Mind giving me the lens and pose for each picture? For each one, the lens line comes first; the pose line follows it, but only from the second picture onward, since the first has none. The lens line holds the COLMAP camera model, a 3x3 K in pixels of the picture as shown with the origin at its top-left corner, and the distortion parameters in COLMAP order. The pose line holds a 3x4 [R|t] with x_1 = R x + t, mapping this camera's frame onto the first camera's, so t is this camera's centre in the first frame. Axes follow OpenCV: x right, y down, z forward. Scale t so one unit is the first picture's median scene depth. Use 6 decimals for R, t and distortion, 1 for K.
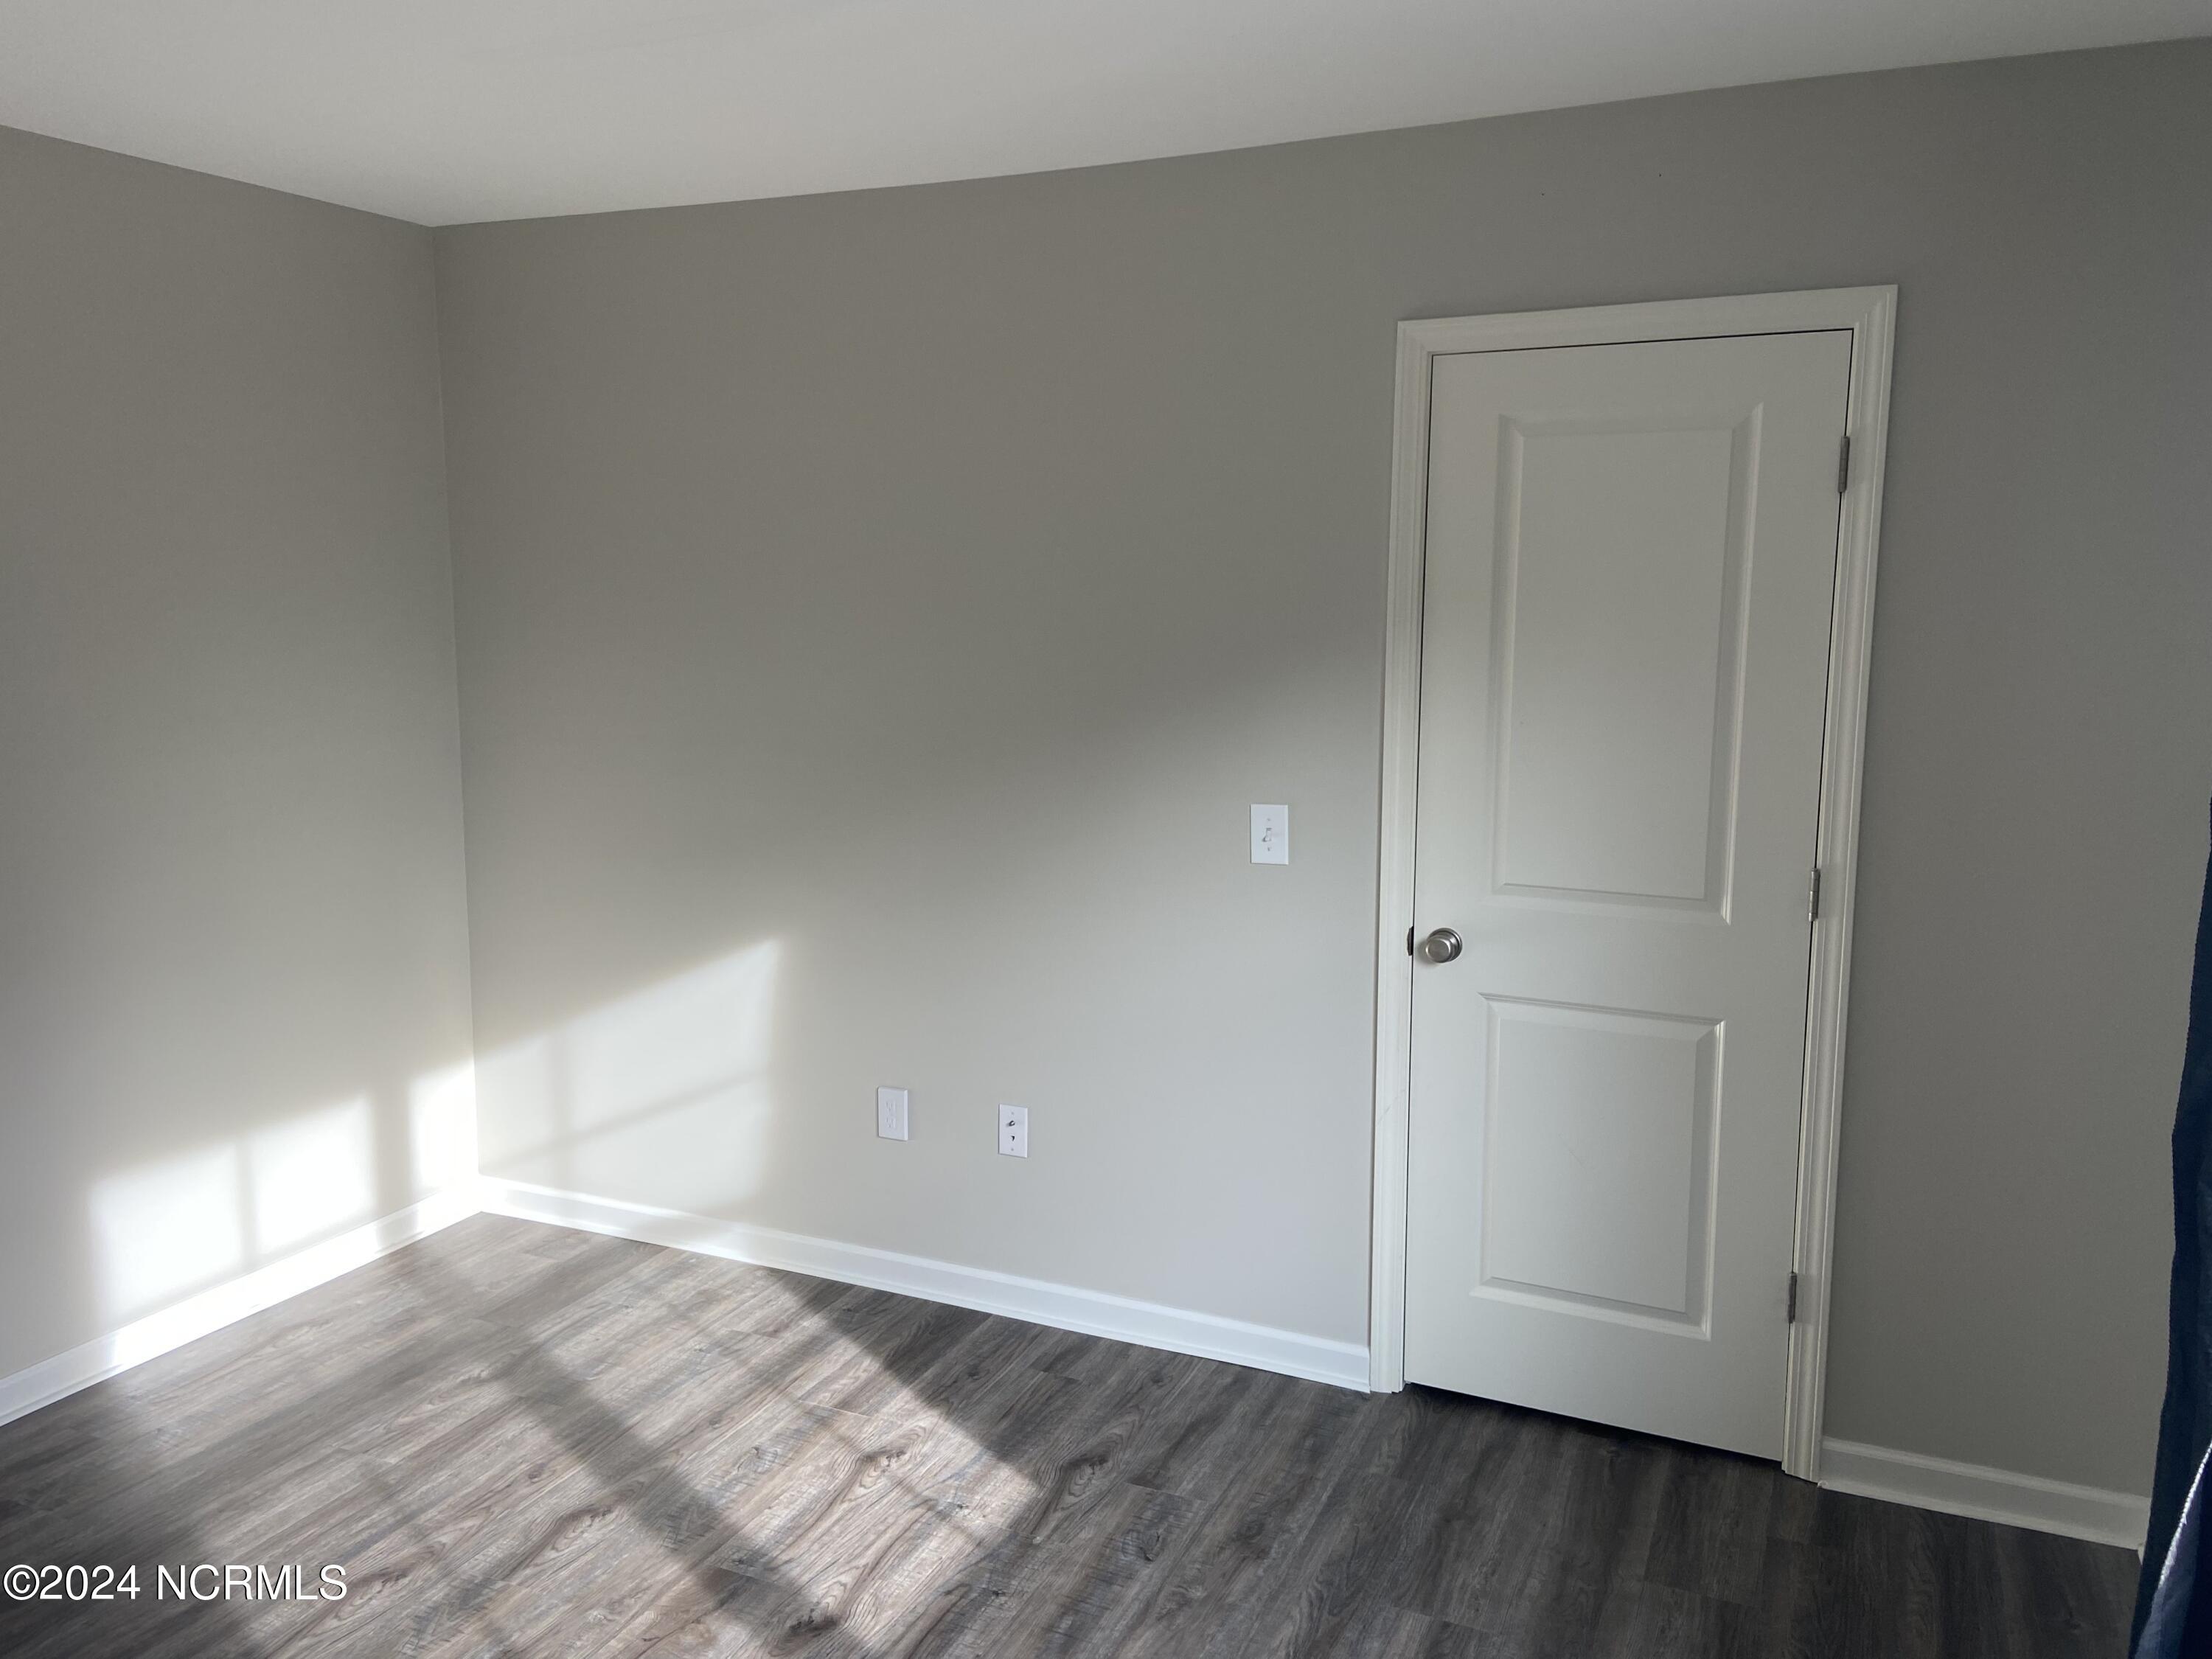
lens RADIAL K [[1677.9, 0, 1099.5], [0, 1677.9, 799.9], [0, 0, 1]] dist [0.059575, -0.011928]
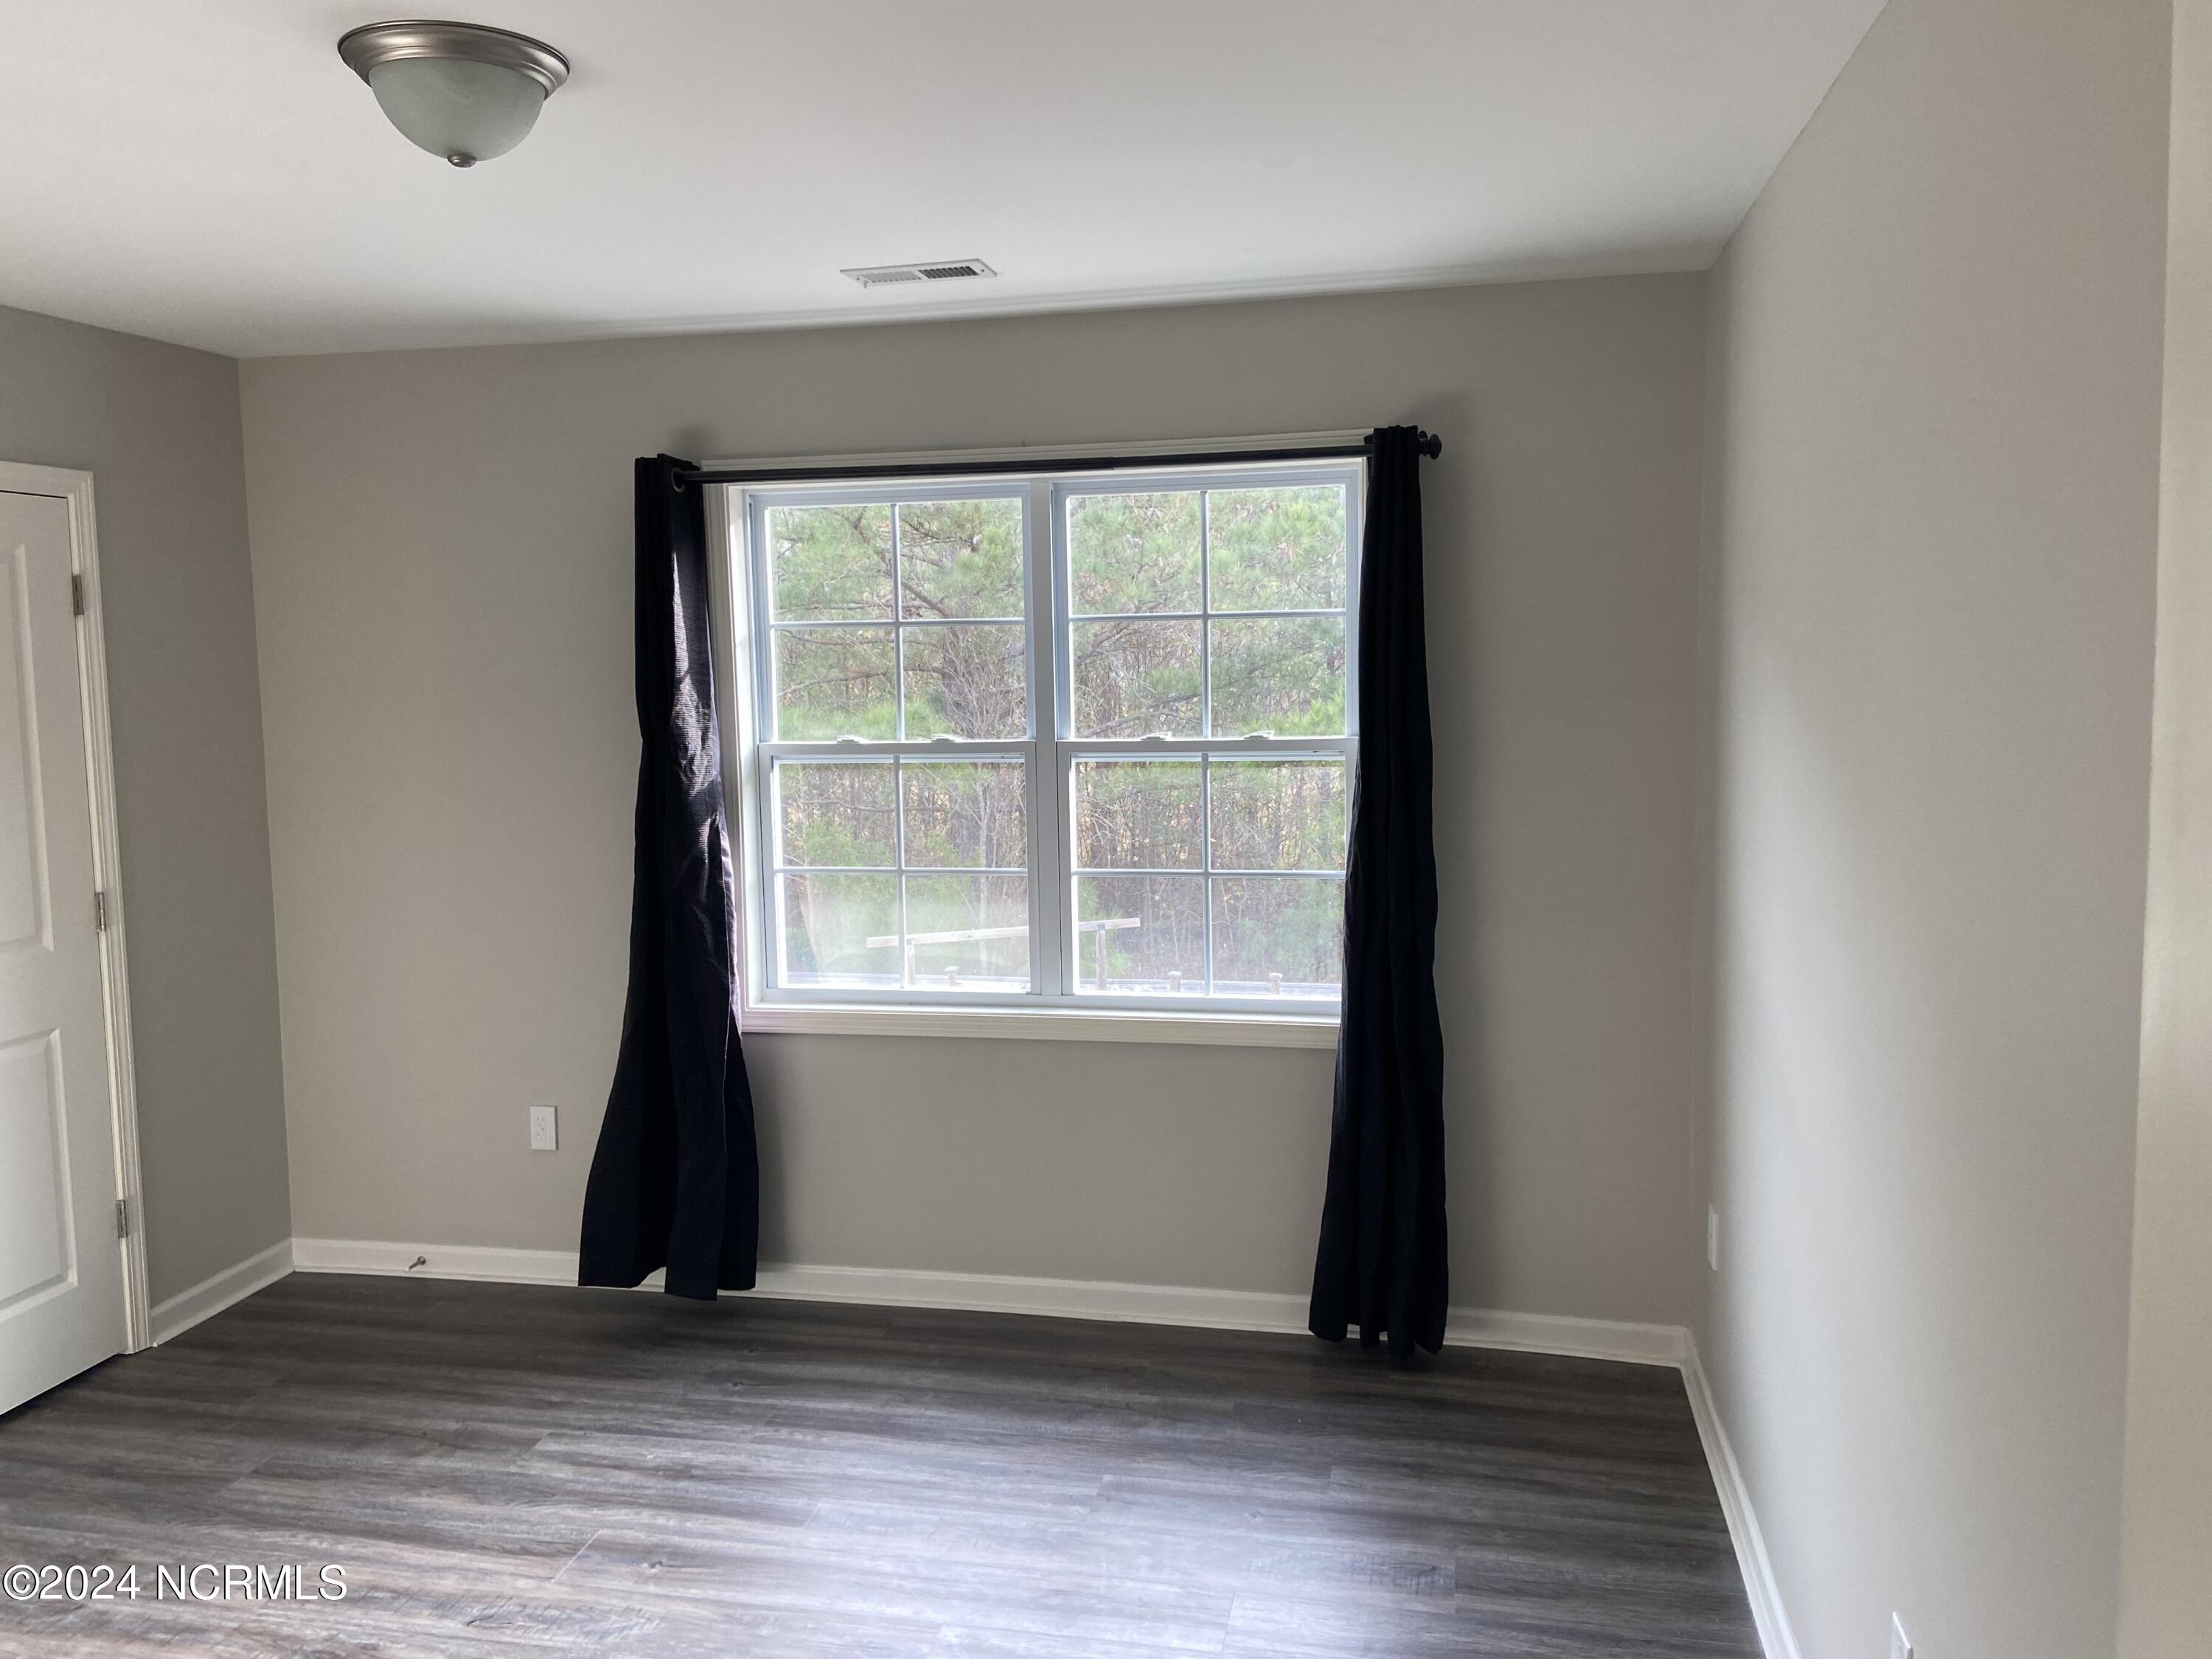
lens RADIAL K [[1677.9, 0, 1099.5], [0, 1677.9, 799.9], [0, 0, 1]] dist [0.059575, -0.011928]
pose [[-0.218523, -0.078657, 0.972657, -1.075064], [0.150291, 0.982141, 0.113189, -0.066790], [-0.964189, 0.170916, -0.202799, 0.506760]]
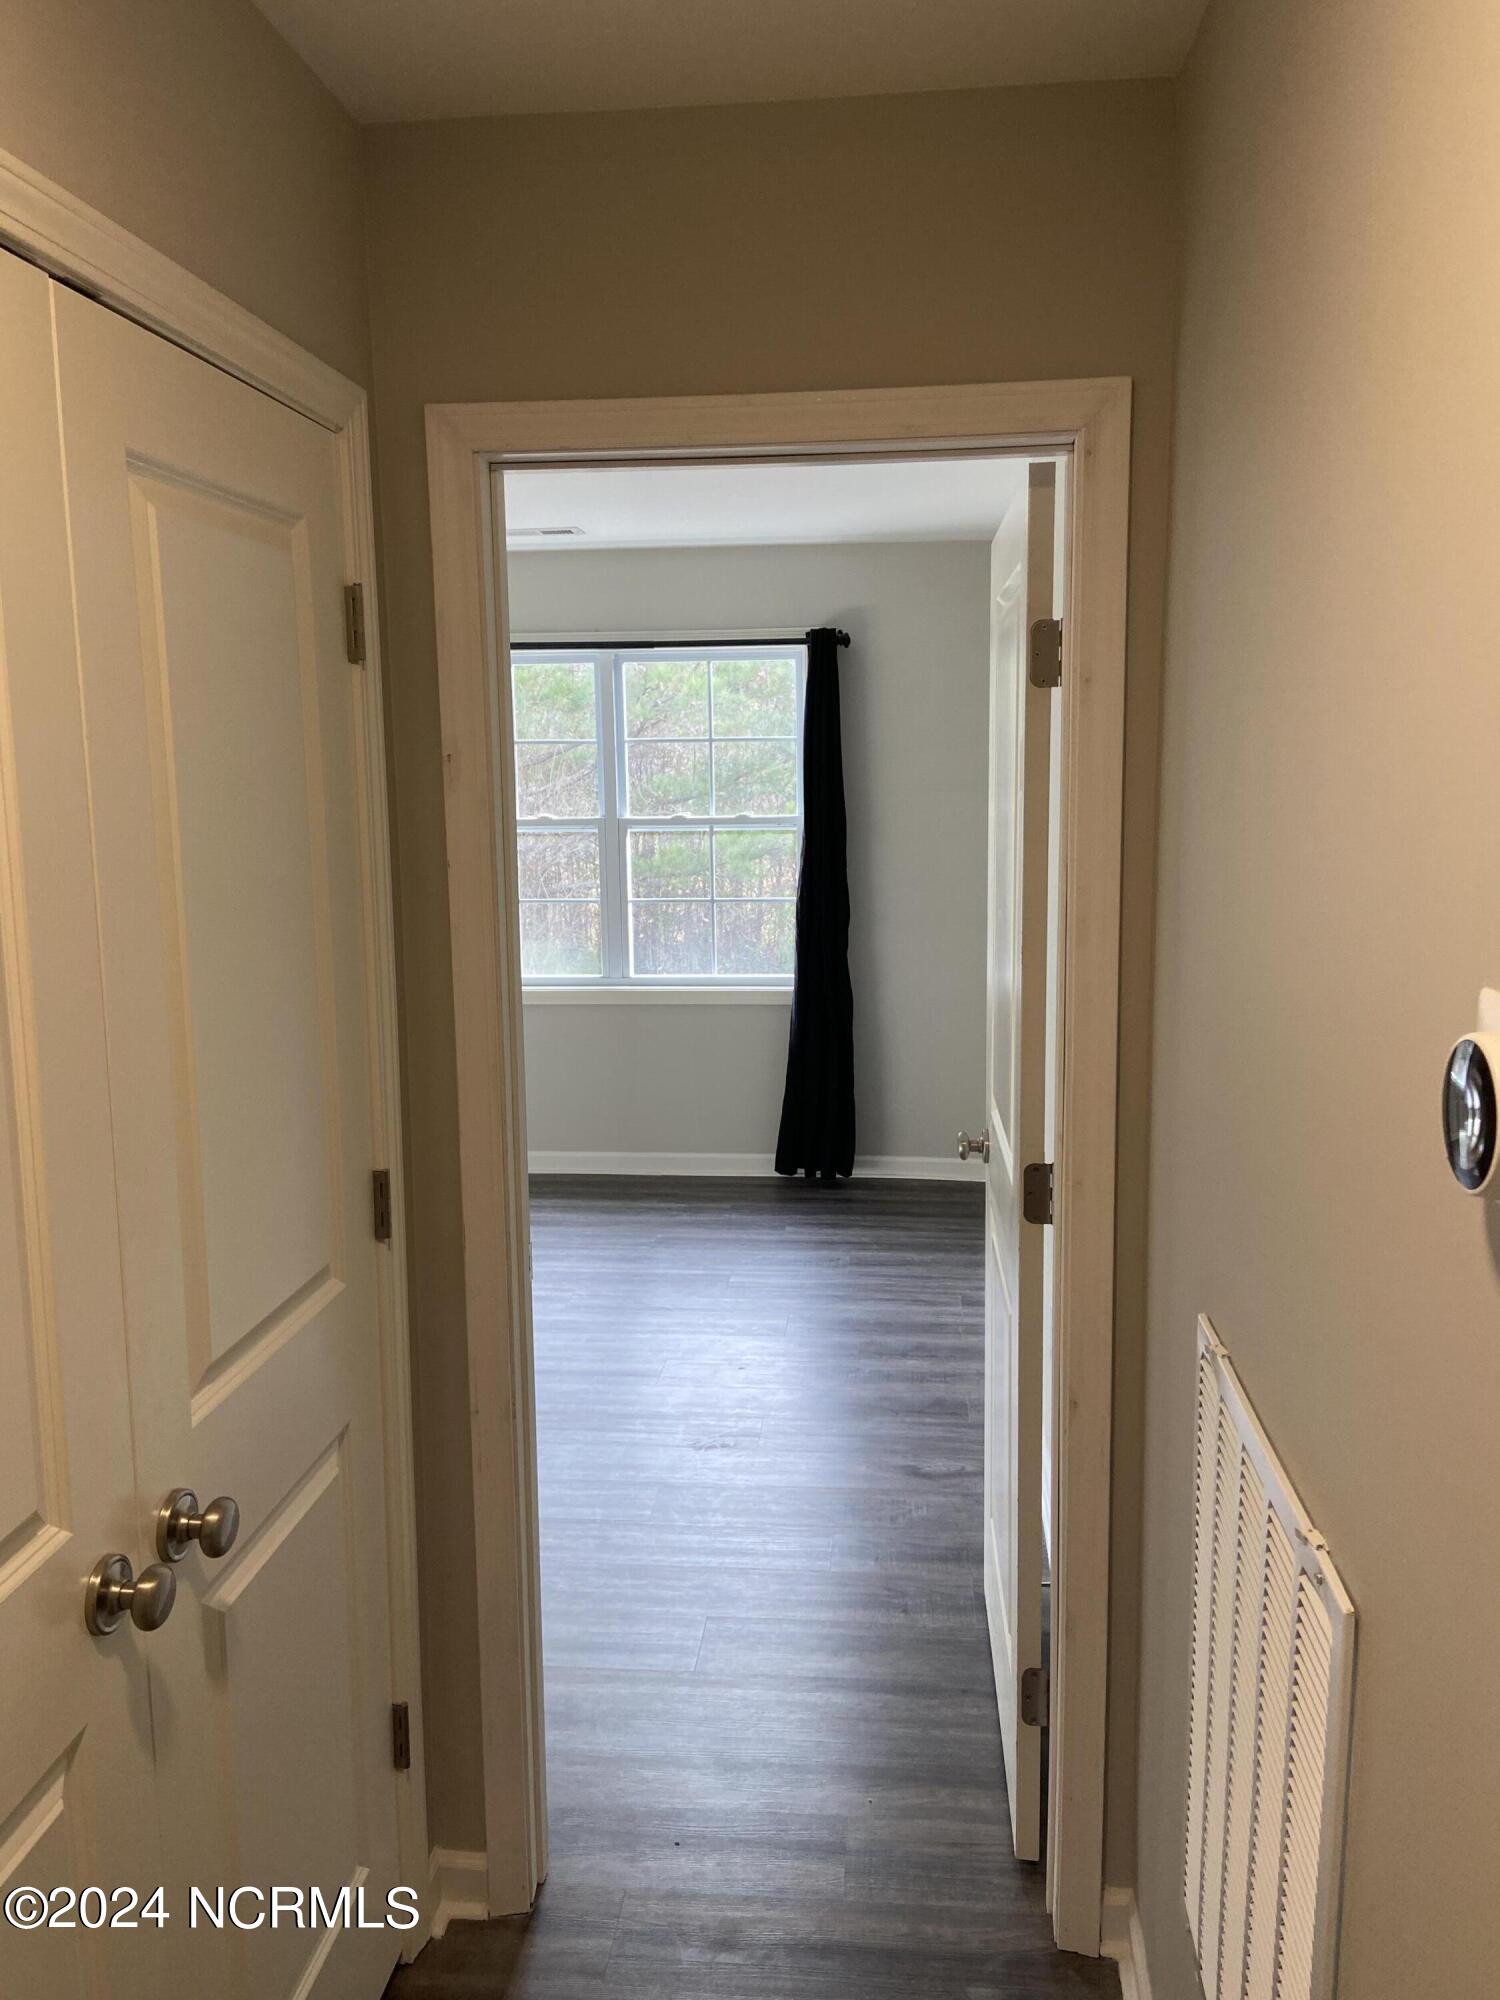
lens RADIAL K [[1517.1, 0, 750.0], [0, 1517.1, 1000.0], [0, 0, 1]] dist [0.059575, -0.011928]
pose [[-0.313953, -0.141267, 0.938870, -1.634423], [0.142899, 0.970573, 0.193822, -0.091605], [-0.938623, 0.195015, -0.284527, 0.688323]]
